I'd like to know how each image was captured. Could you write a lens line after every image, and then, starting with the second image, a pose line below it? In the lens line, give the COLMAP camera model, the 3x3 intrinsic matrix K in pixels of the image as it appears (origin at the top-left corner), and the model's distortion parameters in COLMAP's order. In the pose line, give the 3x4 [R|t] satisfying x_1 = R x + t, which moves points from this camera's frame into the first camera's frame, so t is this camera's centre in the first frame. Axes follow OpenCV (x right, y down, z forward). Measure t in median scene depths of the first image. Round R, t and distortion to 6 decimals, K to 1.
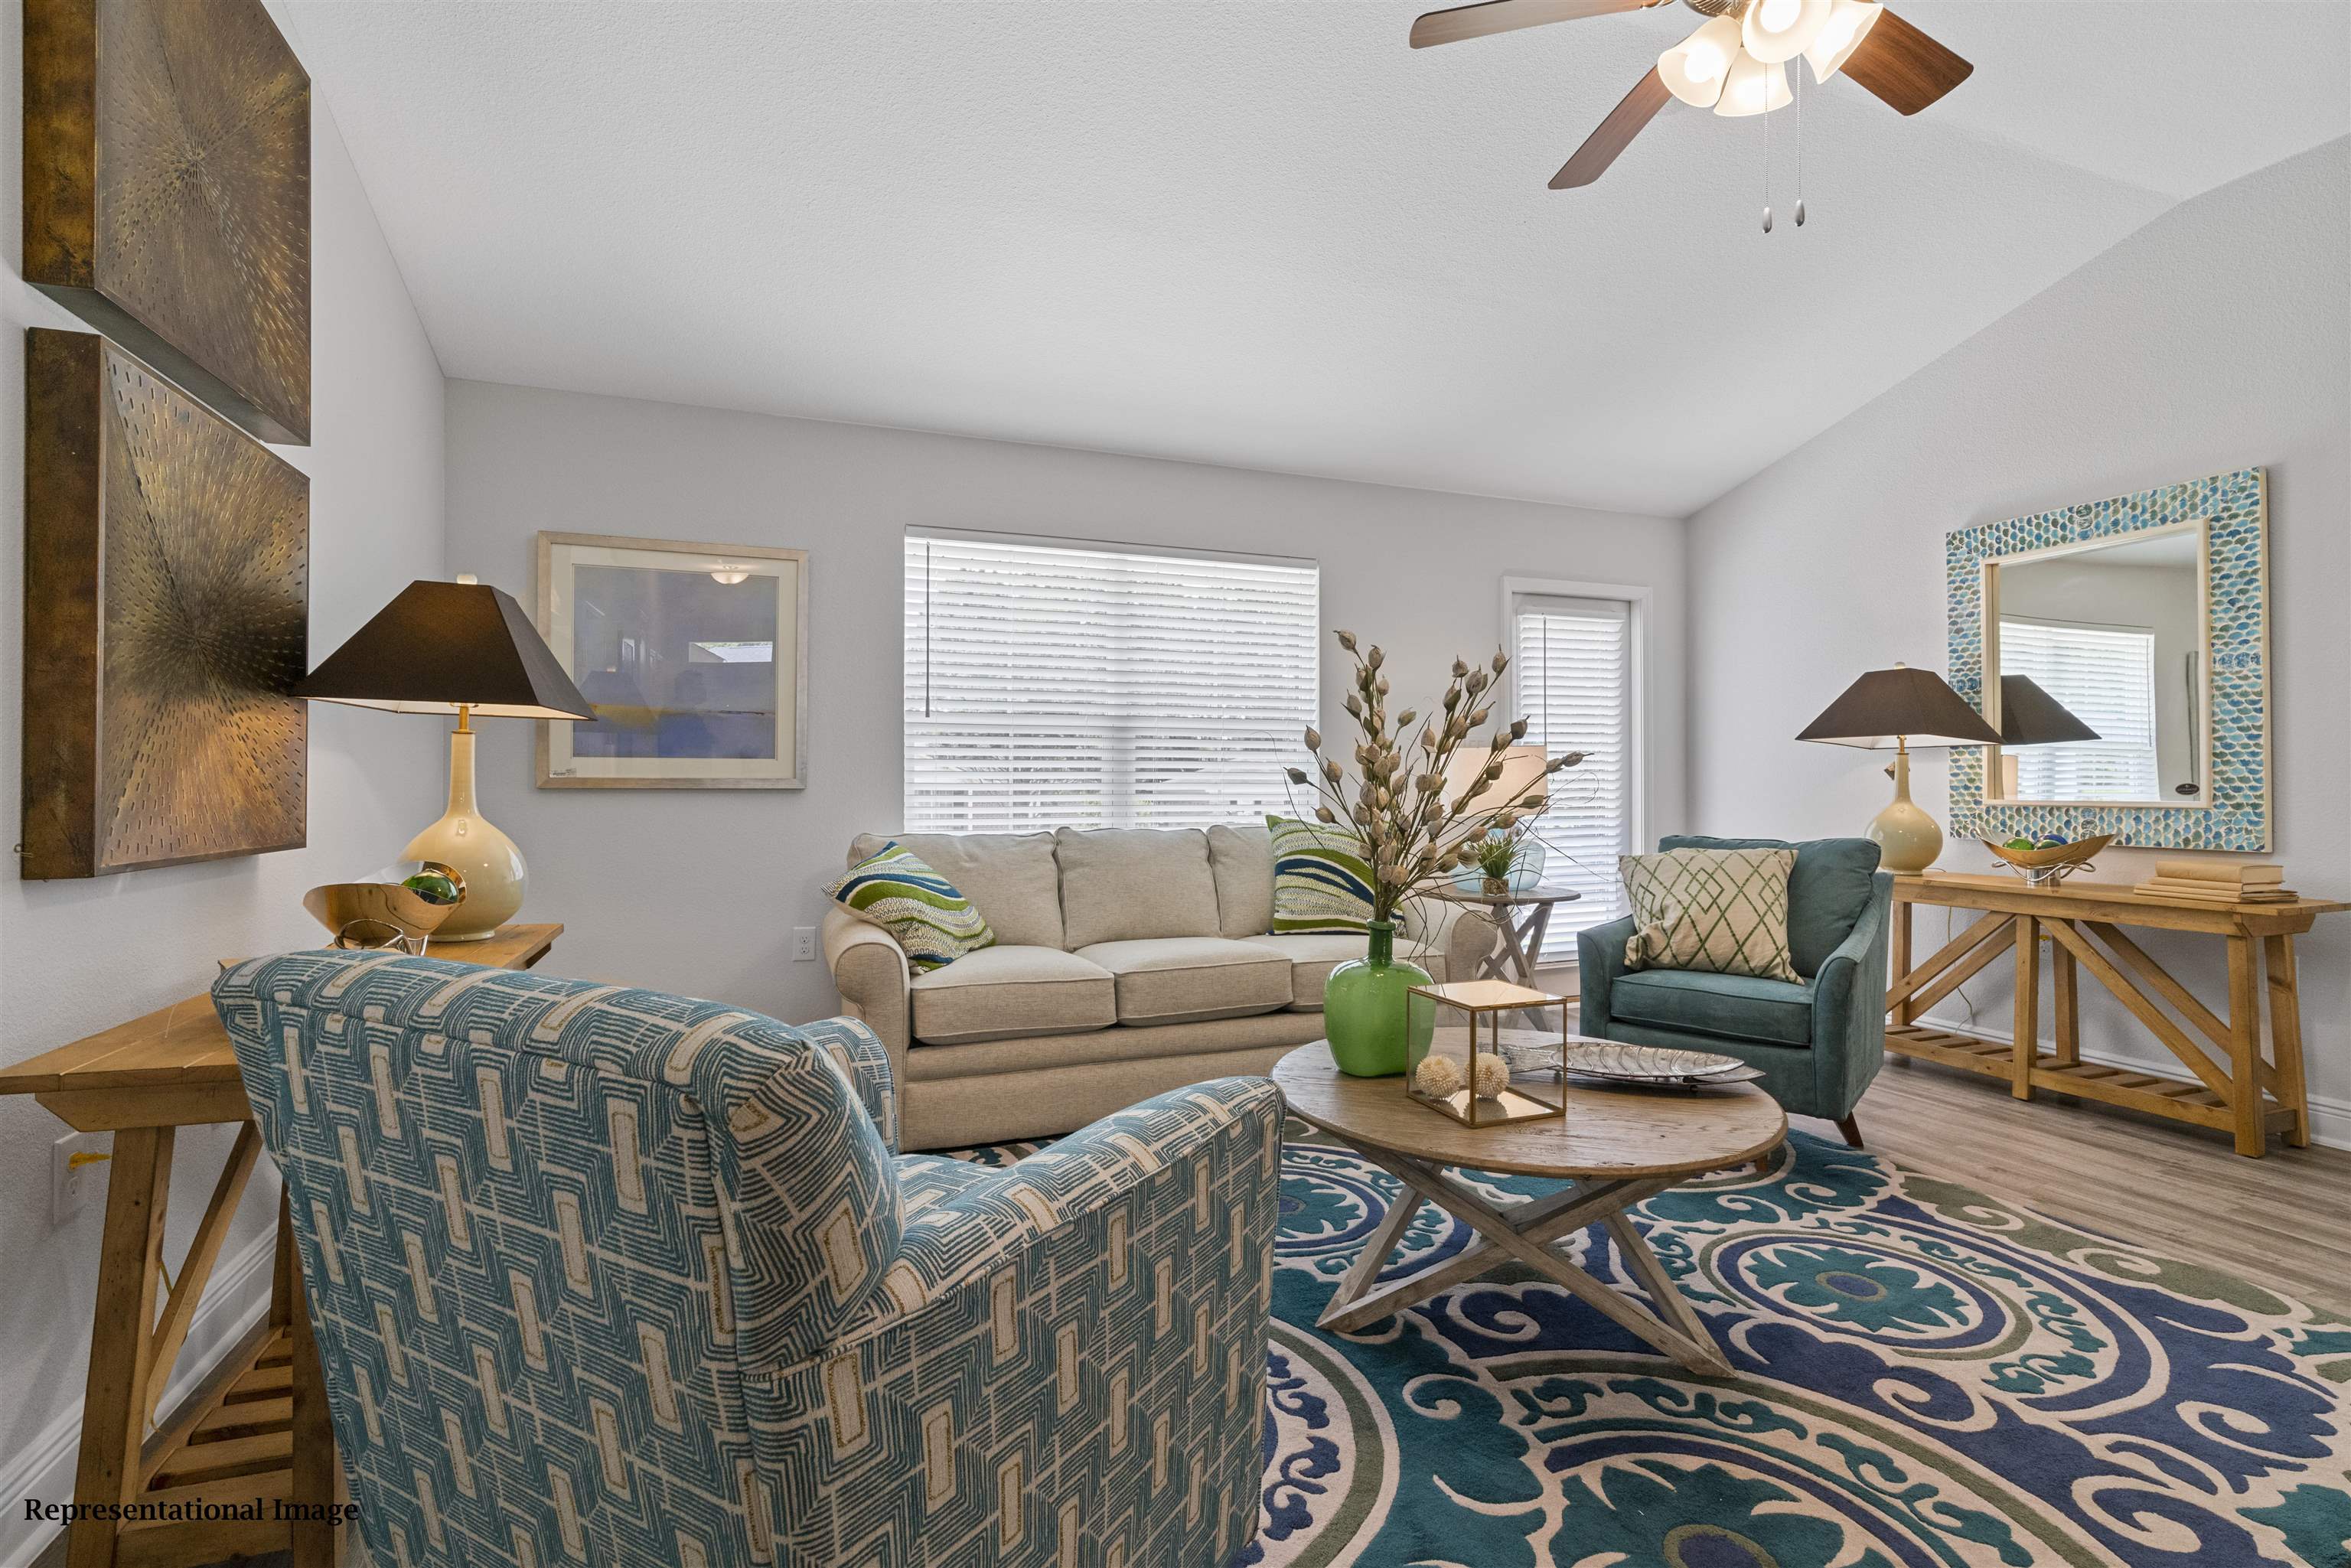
lens RADIAL K [[1059.7, 0, 1164.0], [0, 1059.7, 819.8], [0, 0, 1]] dist [-0.016718, 0.007448]
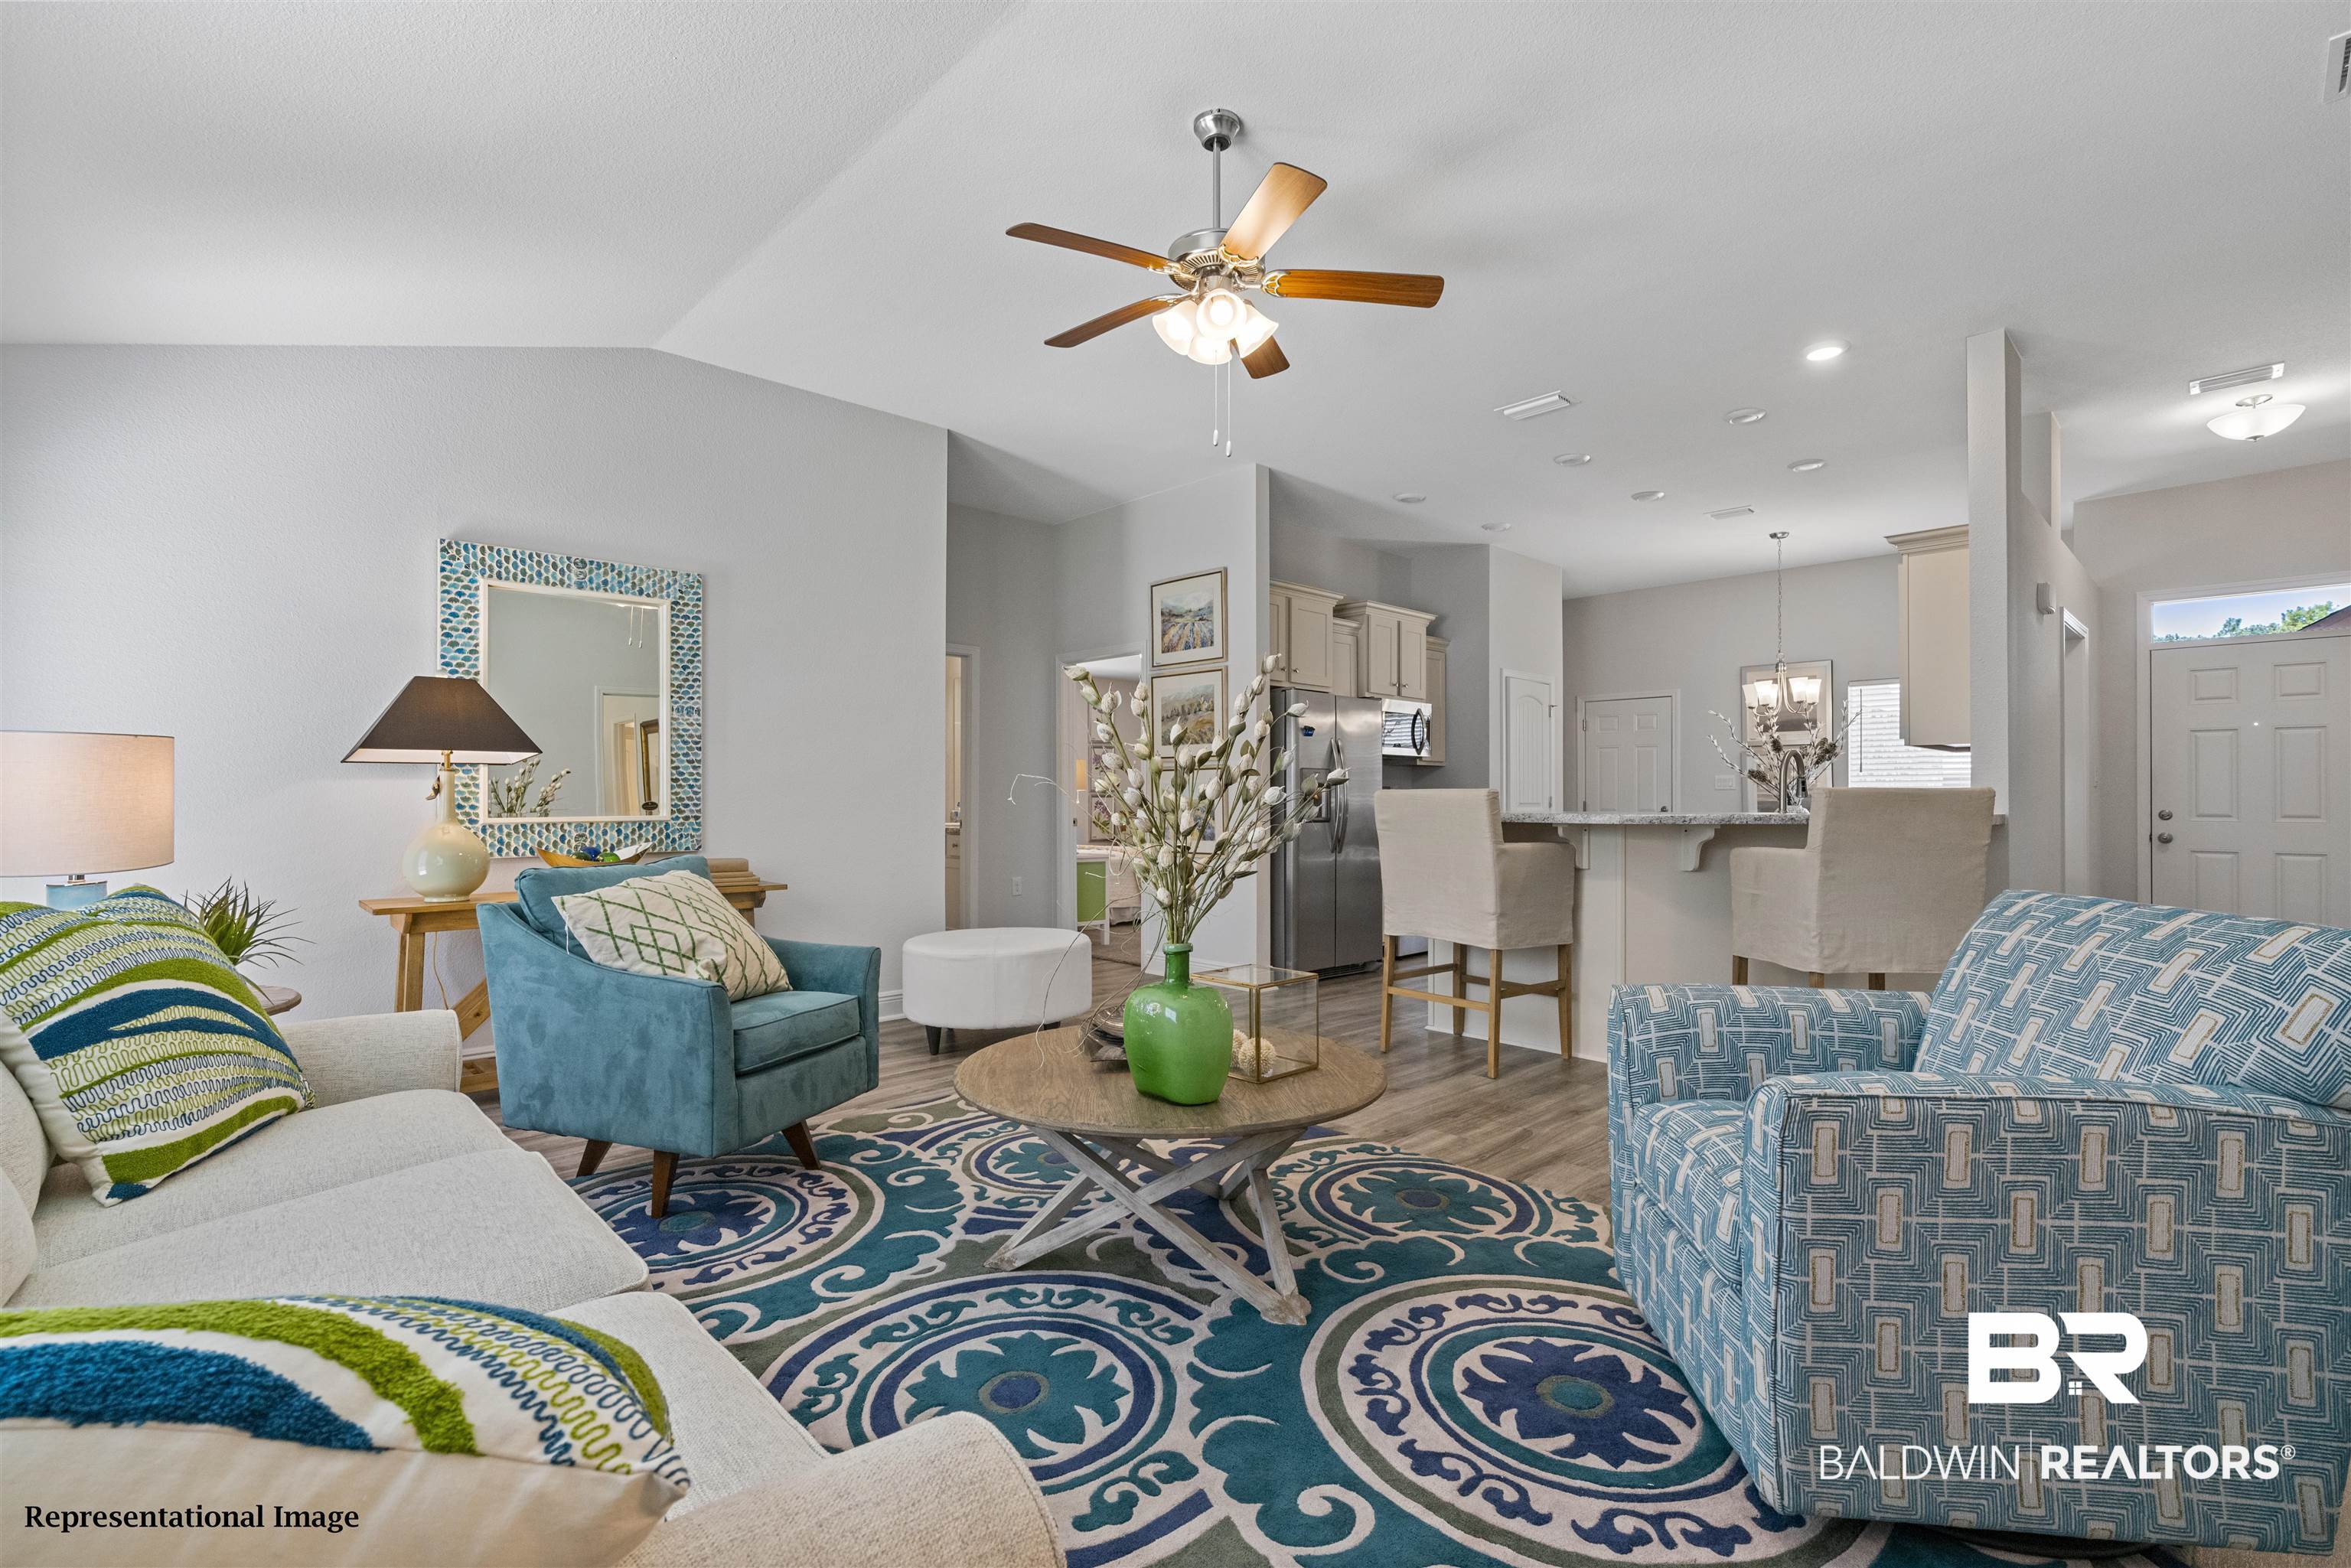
lens RADIAL K [[1059.7, 0, 1164.0], [0, 1059.7, 819.8], [0, 0, 1]] dist [-0.016718, 0.007448]
pose [[-0.384073, -0.017432, 0.923138, -0.568255], [0.034940, 0.998831, 0.033398, -0.041697], [-0.922641, 0.045081, -0.383015, 1.136216]]
